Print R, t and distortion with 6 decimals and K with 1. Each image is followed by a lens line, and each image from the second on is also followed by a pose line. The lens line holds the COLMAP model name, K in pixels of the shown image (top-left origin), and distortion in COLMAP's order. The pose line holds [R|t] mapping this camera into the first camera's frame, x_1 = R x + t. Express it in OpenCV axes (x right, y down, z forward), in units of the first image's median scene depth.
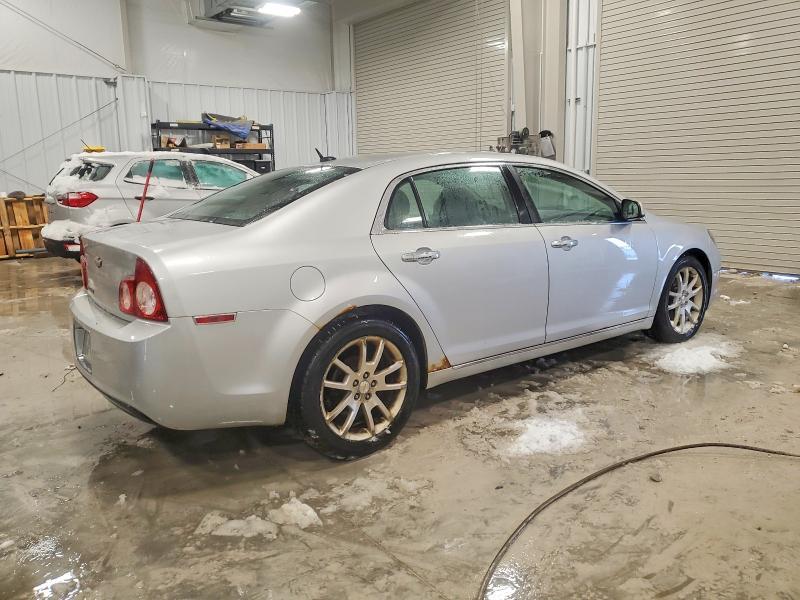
lens RADIAL K [[638.0, 0, 398.5], [0, 638.0, 301.5], [0, 0, 1]] dist [0.015341, 0.012215]
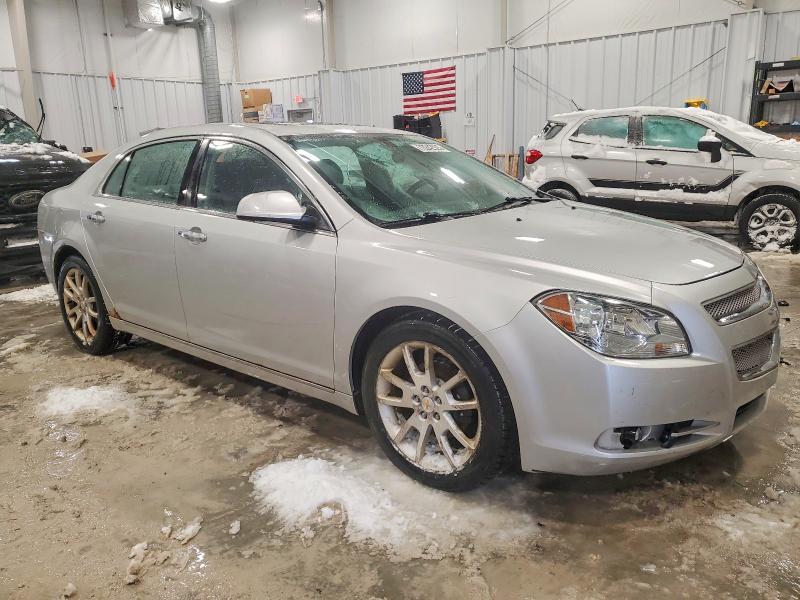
lens RADIAL K [[638.0, 0, 396.3], [0, 638.0, 297.5], [0, 0, 1]] dist [0.015341, 0.012215]
pose [[0.202154, 0.244722, -0.948285, 0.544003], [-0.170974, 0.962226, 0.211871, -0.113012], [0.964314, 0.119301, 0.236359, 0.514711]]
